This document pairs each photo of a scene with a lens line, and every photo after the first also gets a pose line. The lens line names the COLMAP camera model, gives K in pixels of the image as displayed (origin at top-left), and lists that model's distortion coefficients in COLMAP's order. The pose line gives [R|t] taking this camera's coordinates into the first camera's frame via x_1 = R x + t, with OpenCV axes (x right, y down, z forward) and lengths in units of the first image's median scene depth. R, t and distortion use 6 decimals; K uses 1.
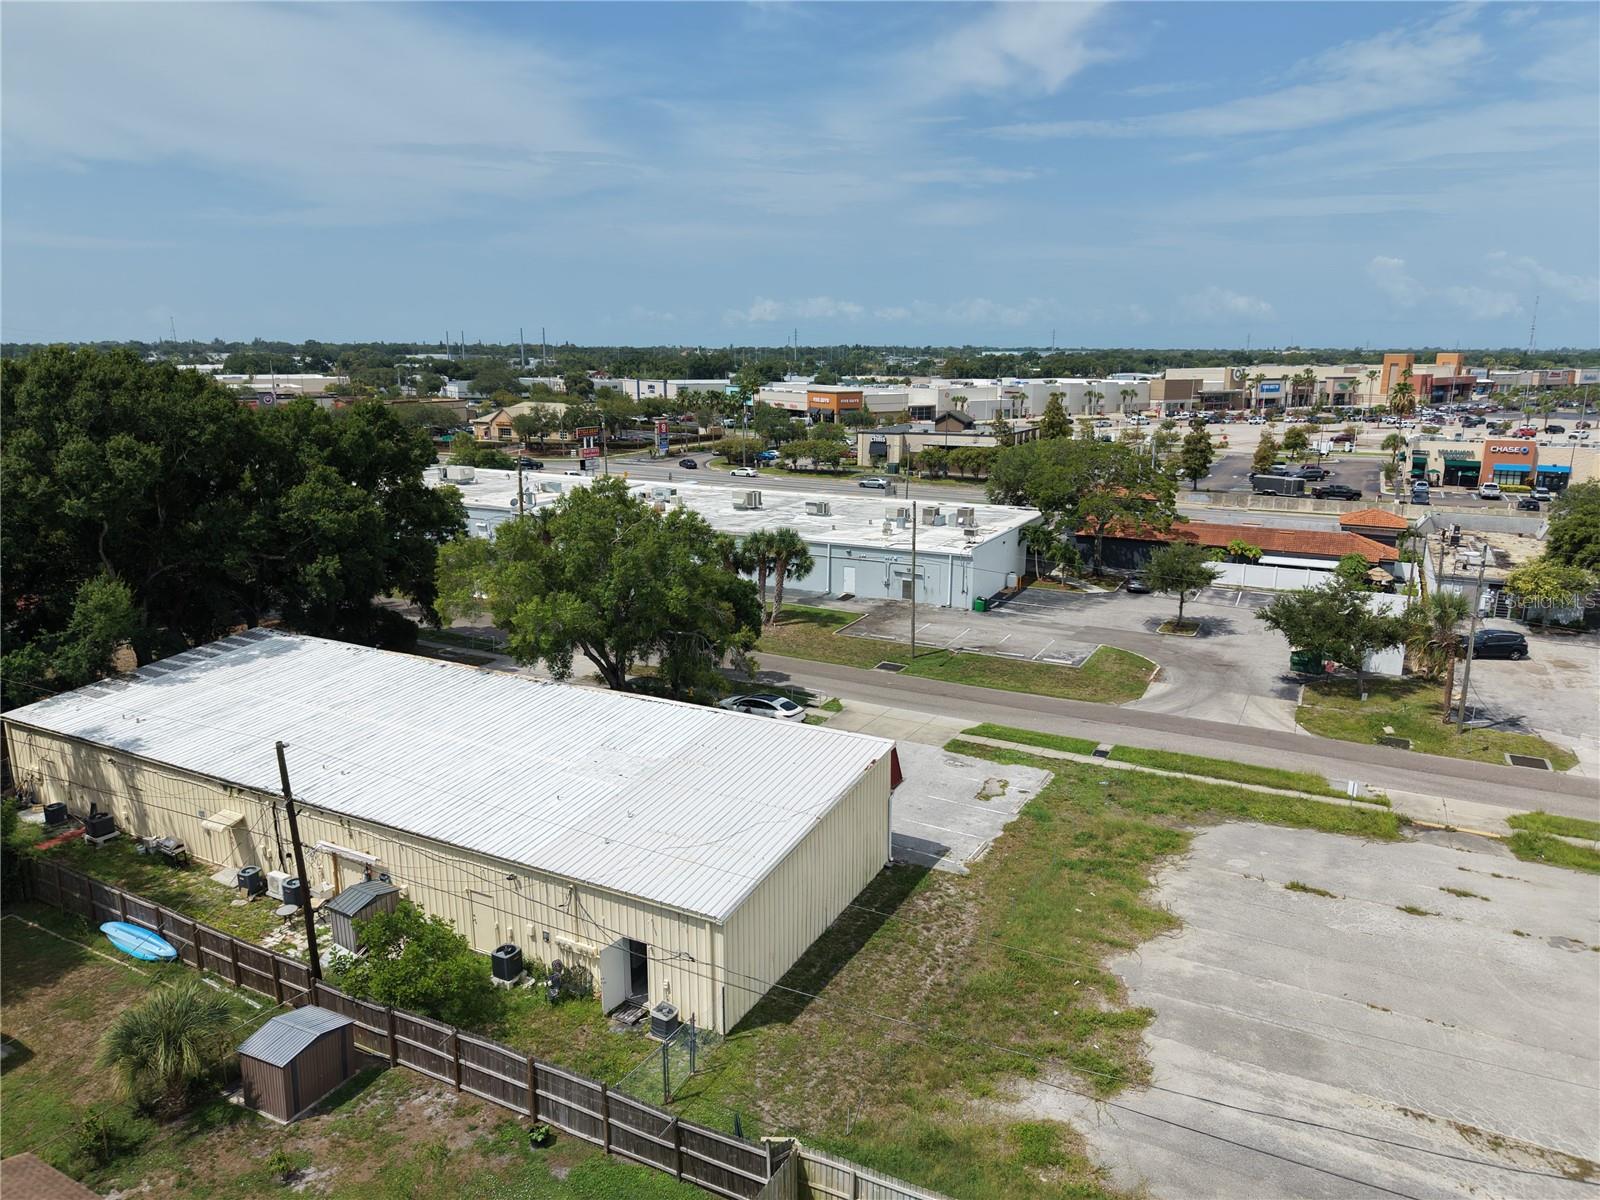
lens RADIAL K [[1067.0, 0, 800.0], [0, 1067.0, 600.0], [0, 0, 1]] dist [0.026584, -0.022638]
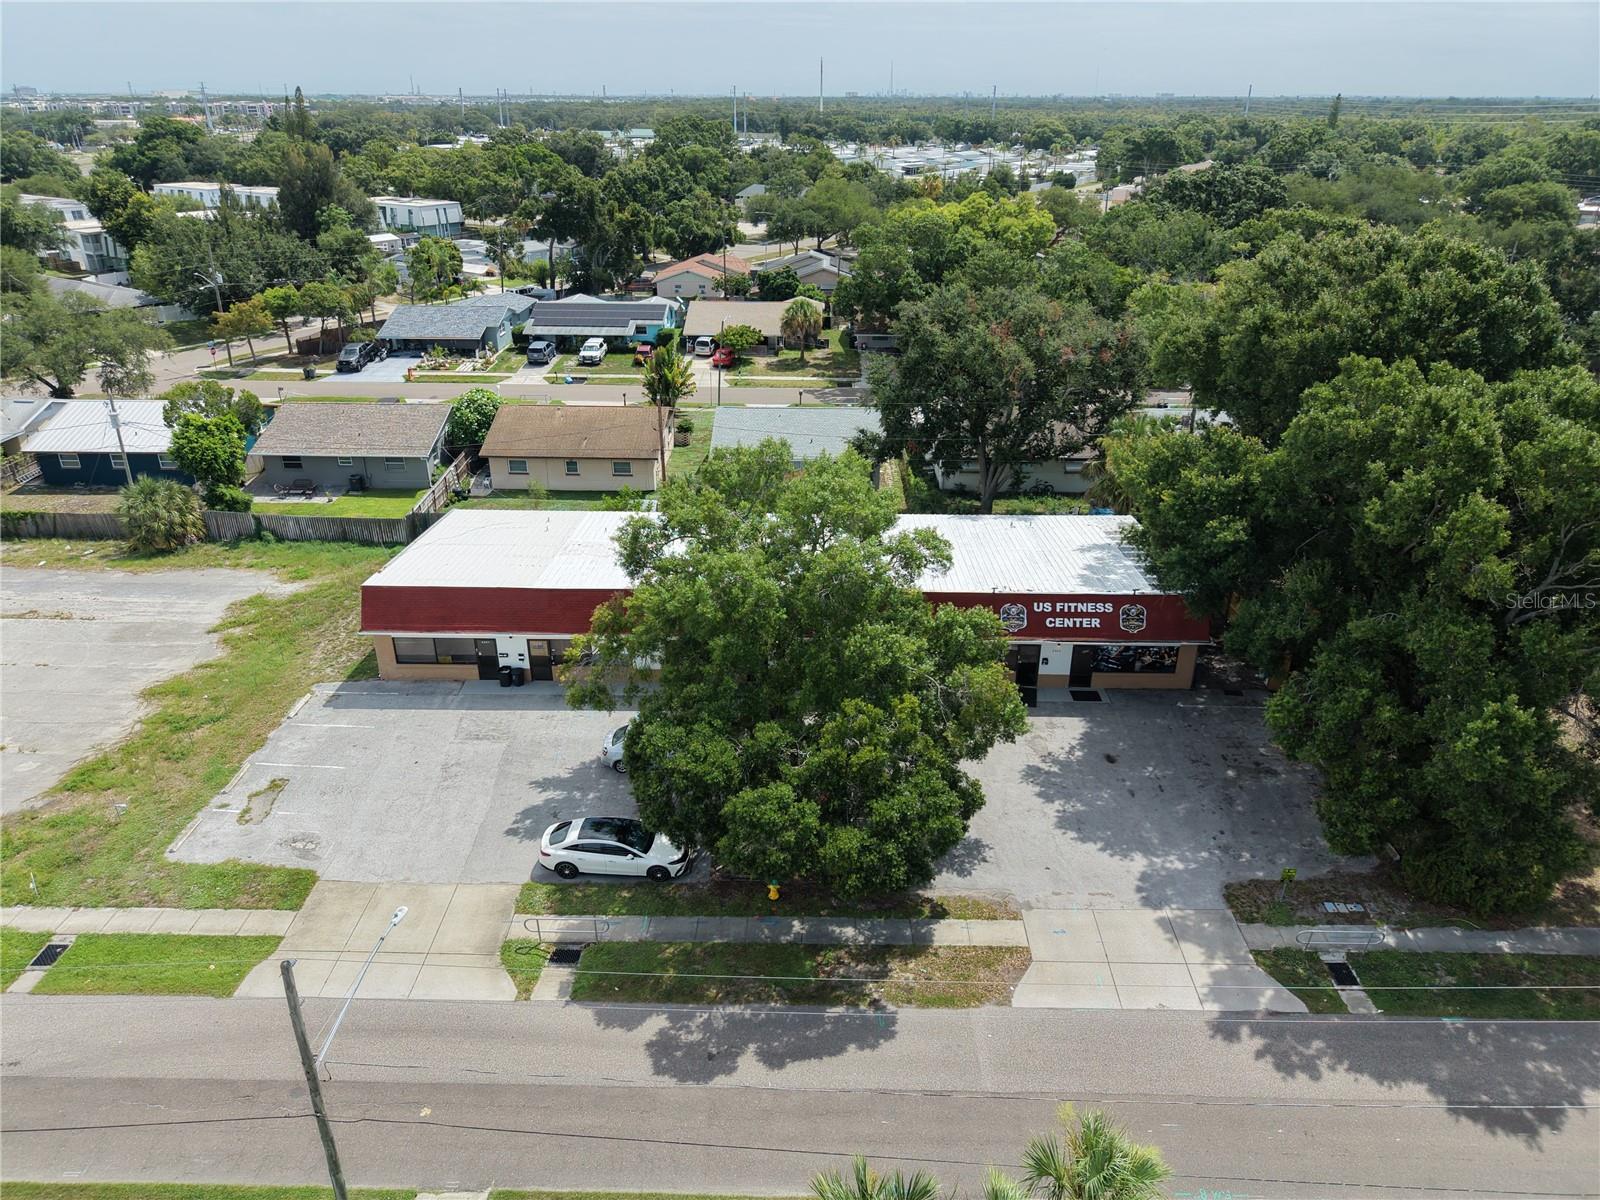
lens RADIAL K [[1078.2, 0, 795.5], [0, 1078.2, 595.8], [0, 0, 1]] dist [0.003290, -0.000454]
pose [[-0.896569, 0.187154, -0.401418, 0.134300], [-0.101929, 0.794817, 0.598227, -0.584932], [0.431015, 0.577268, -0.693532, 1.958919]]
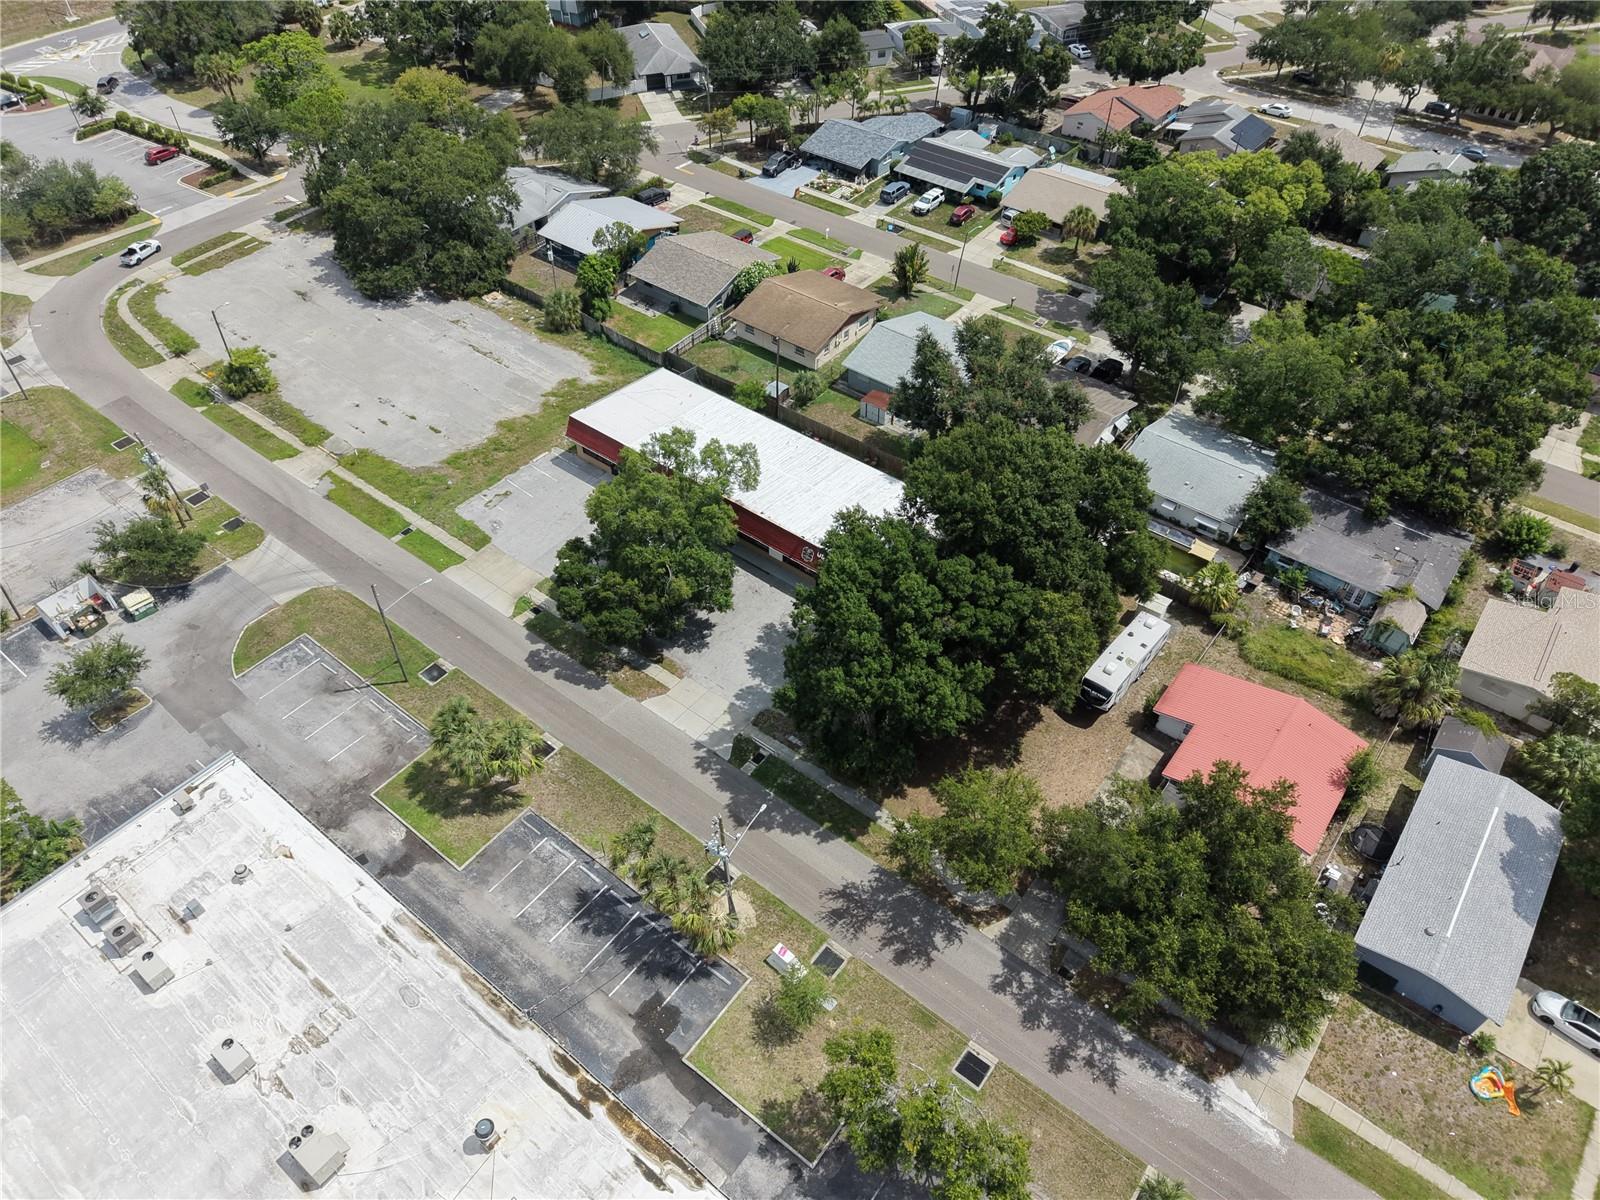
lens RADIAL K [[1067.0, 0, 800.0], [0, 1067.0, 600.0], [0, 0, 1]] dist [0.026584, -0.022638]
pose [[-0.983785, -0.130804, 0.122706, -0.769172], [0.035256, 0.529780, 0.847402, -1.659316], [-0.175851, 0.837988, -0.516578, 2.463592]]
